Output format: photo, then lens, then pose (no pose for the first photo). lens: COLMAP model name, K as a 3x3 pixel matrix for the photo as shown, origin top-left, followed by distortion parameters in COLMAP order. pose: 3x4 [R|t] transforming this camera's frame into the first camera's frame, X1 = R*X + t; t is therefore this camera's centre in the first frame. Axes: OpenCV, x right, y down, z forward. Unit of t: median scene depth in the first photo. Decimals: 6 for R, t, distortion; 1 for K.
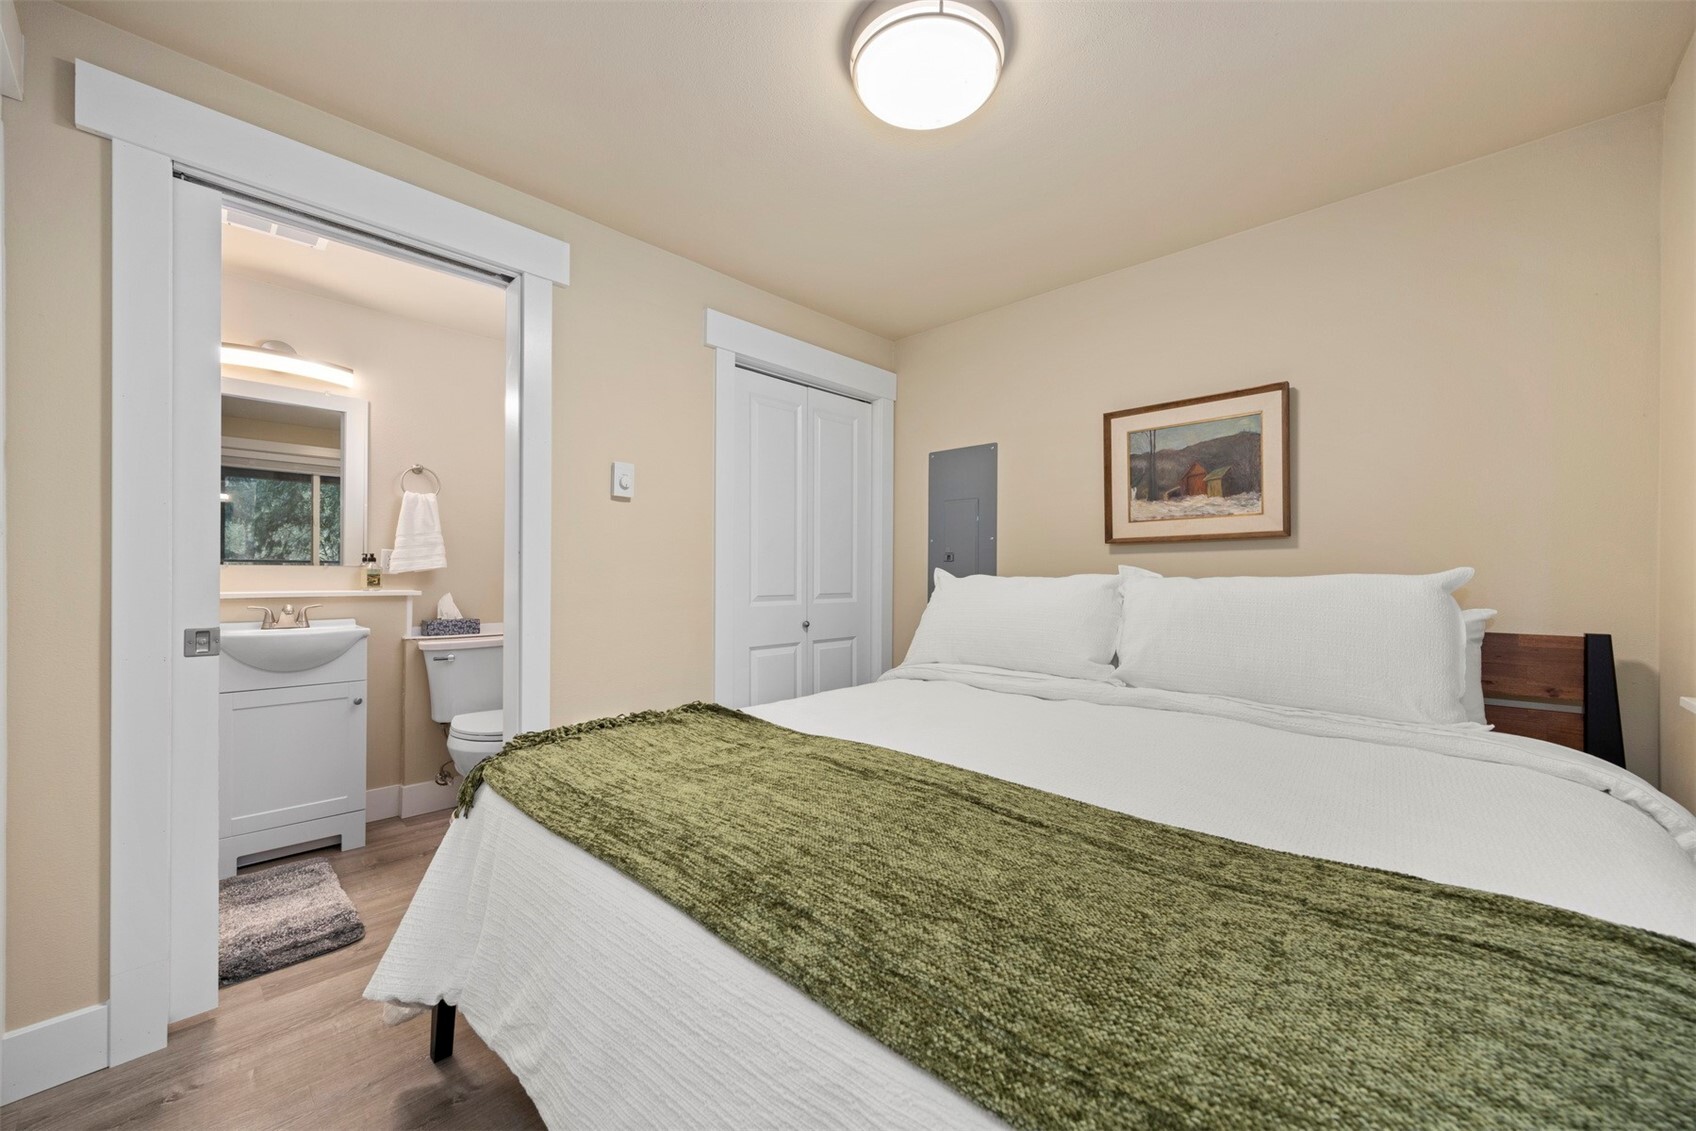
lens RADIAL K [[660.0, 0, 853.7], [0, 660.0, 576.2], [0, 0, 1]] dist [0.002167, 0.000031]
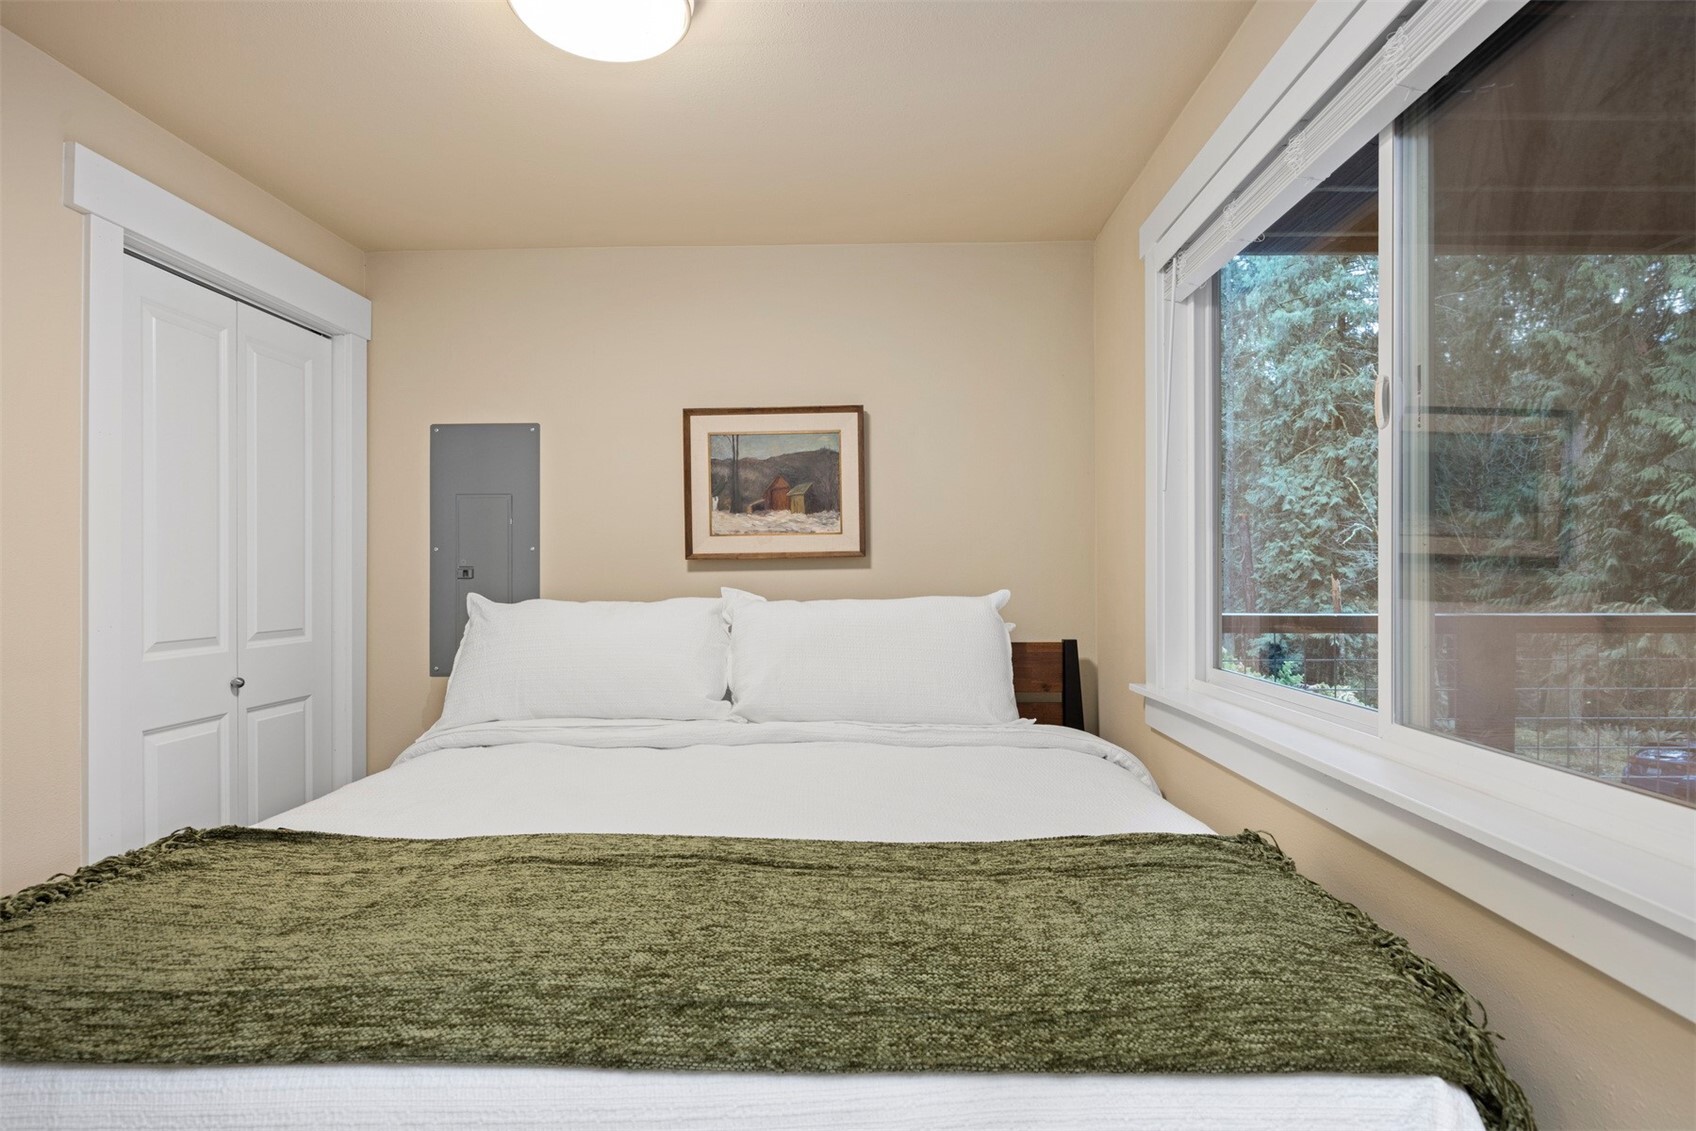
lens RADIAL K [[907.2, 0, 851.4], [0, 907.2, 572.7], [0, 0, 1]] dist [-0.002127, -0.000519]
pose [[0.743625, -0.005548, 0.668574, -0.379706], [0.008755, 0.999961, -0.001440, -0.044098], [-0.668540, 0.006924, 0.743644, -0.035185]]
